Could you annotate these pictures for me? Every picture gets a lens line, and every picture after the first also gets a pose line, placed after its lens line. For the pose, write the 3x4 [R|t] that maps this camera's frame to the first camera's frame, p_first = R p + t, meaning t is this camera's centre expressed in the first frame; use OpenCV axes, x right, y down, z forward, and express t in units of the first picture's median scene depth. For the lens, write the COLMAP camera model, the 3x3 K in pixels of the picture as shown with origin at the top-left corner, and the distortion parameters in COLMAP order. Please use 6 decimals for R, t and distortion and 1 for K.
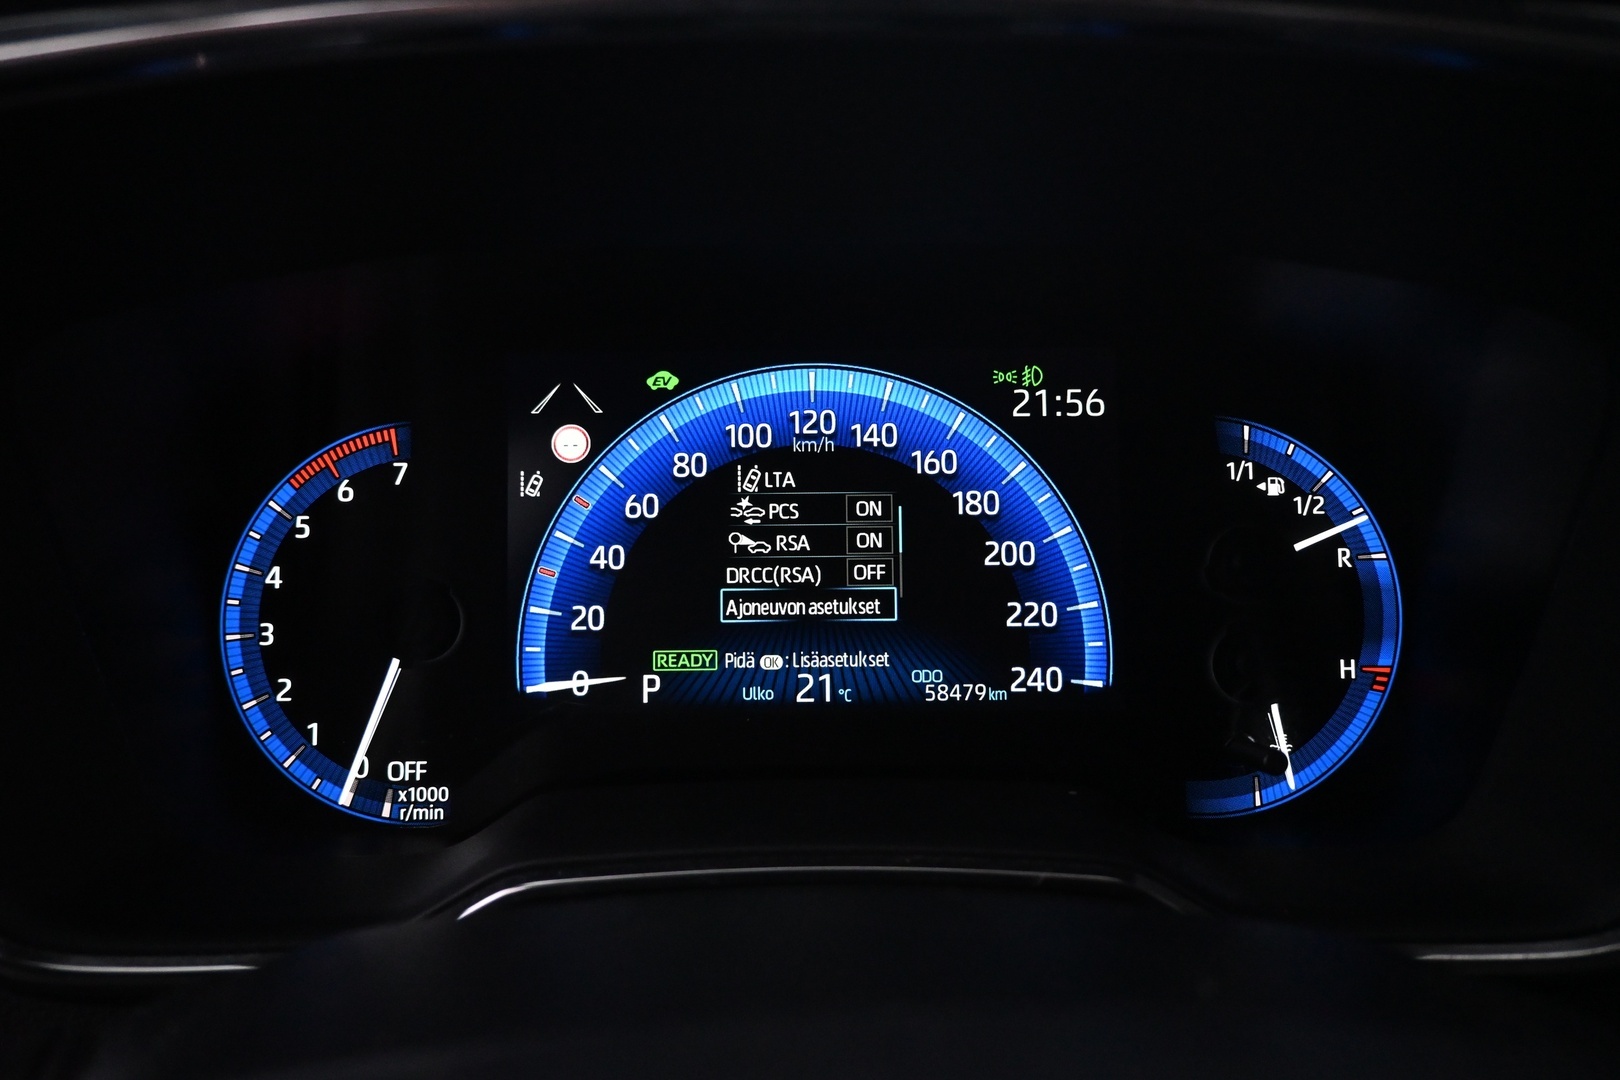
lens RADIAL K [[1115.2, 0, 806.5], [0, 1115.2, 541.0], [0, 0, 1]] dist [0.003506, 0.003777]
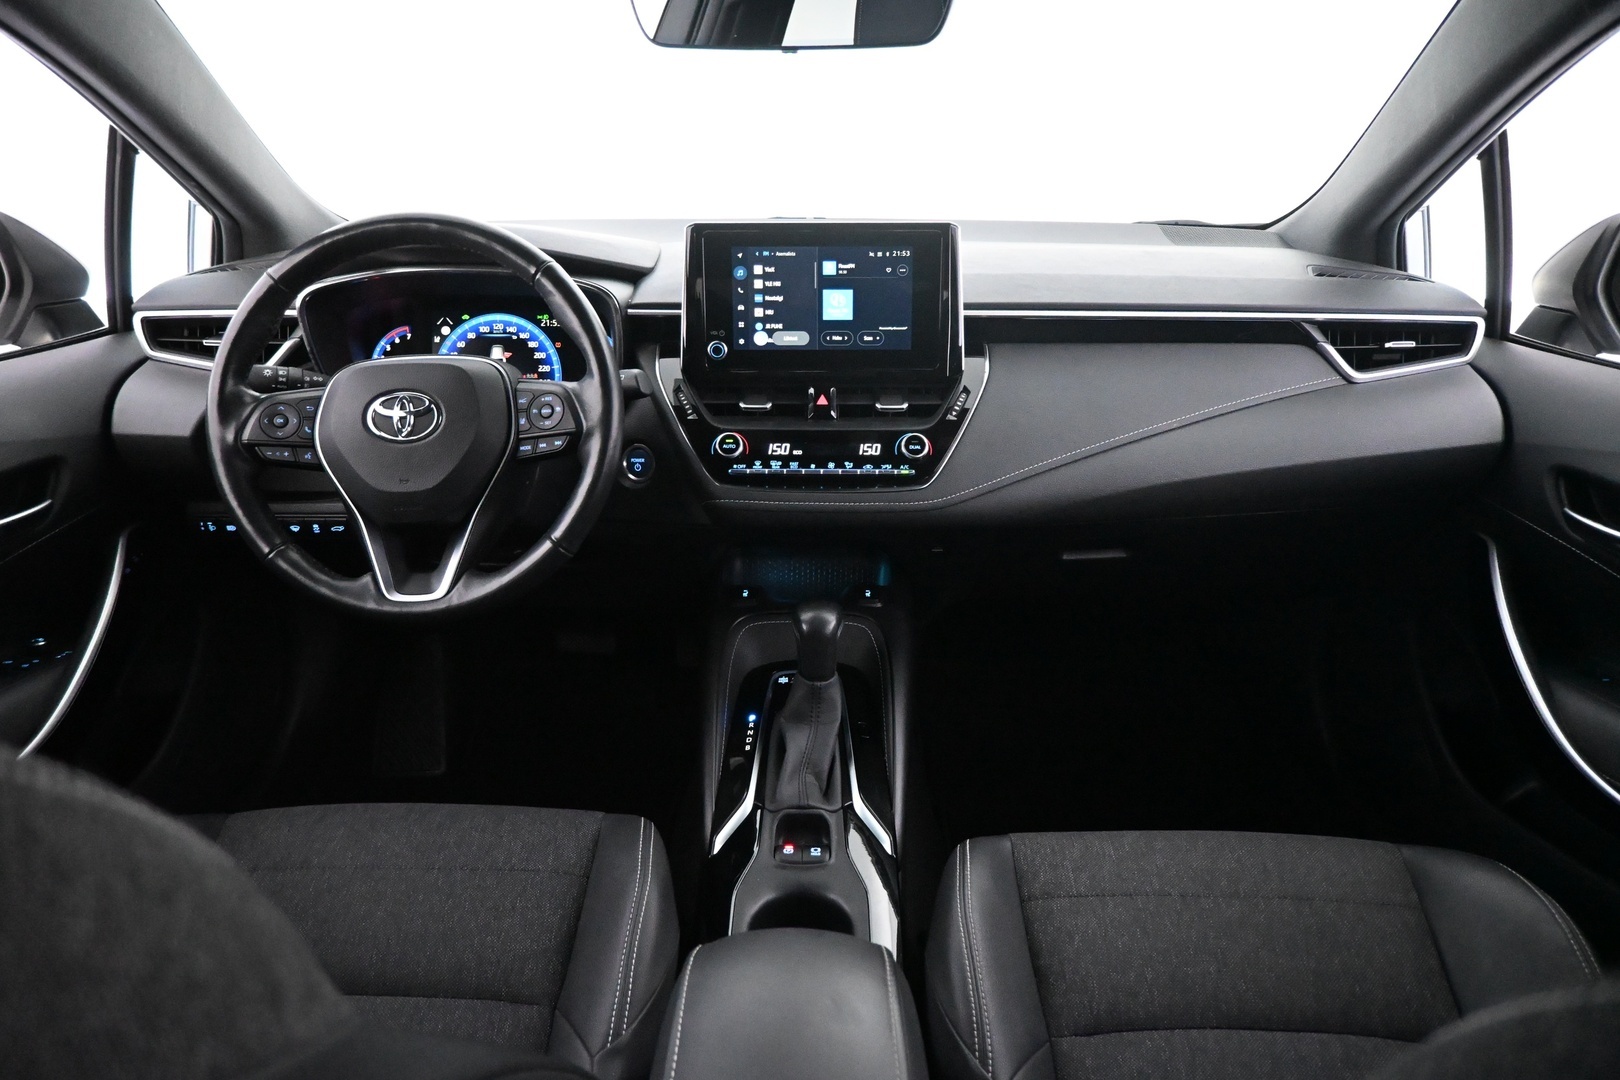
lens RADIAL K [[1115.2, 0, 812.8], [0, 1115.2, 542.7], [0, 0, 1]] dist [0.003506, 0.003777]
pose [[0.999838, 0.012836, -0.012580, 1.381802], [-0.012132, 0.998439, 0.054523, 0.521052], [0.013260, -0.054362, 0.998433, -3.650105]]
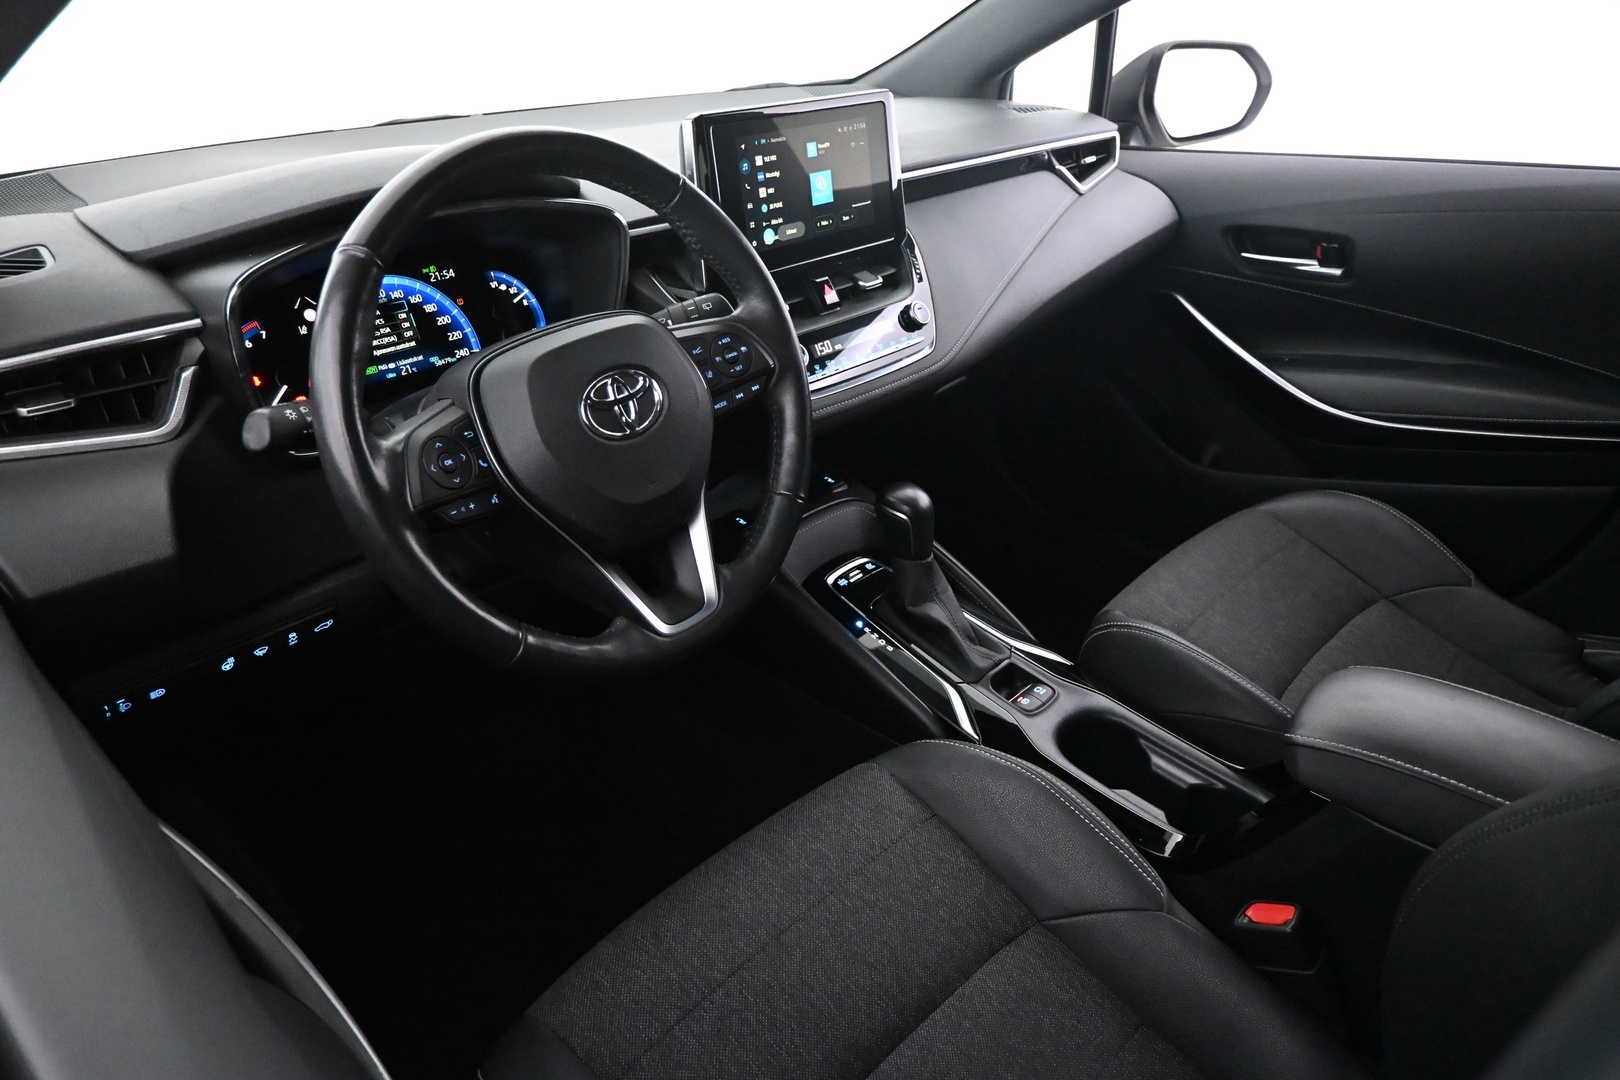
lens RADIAL K [[1115.2, 0, 811.5], [0, 1115.2, 541.2], [0, 0, 1]] dist [0.003506, 0.003777]
pose [[0.696594, -0.334646, 0.634641, -1.489234], [0.236756, 0.942227, 0.236969, 0.109405], [-0.677277, -0.014816, 0.735579, -2.410587]]
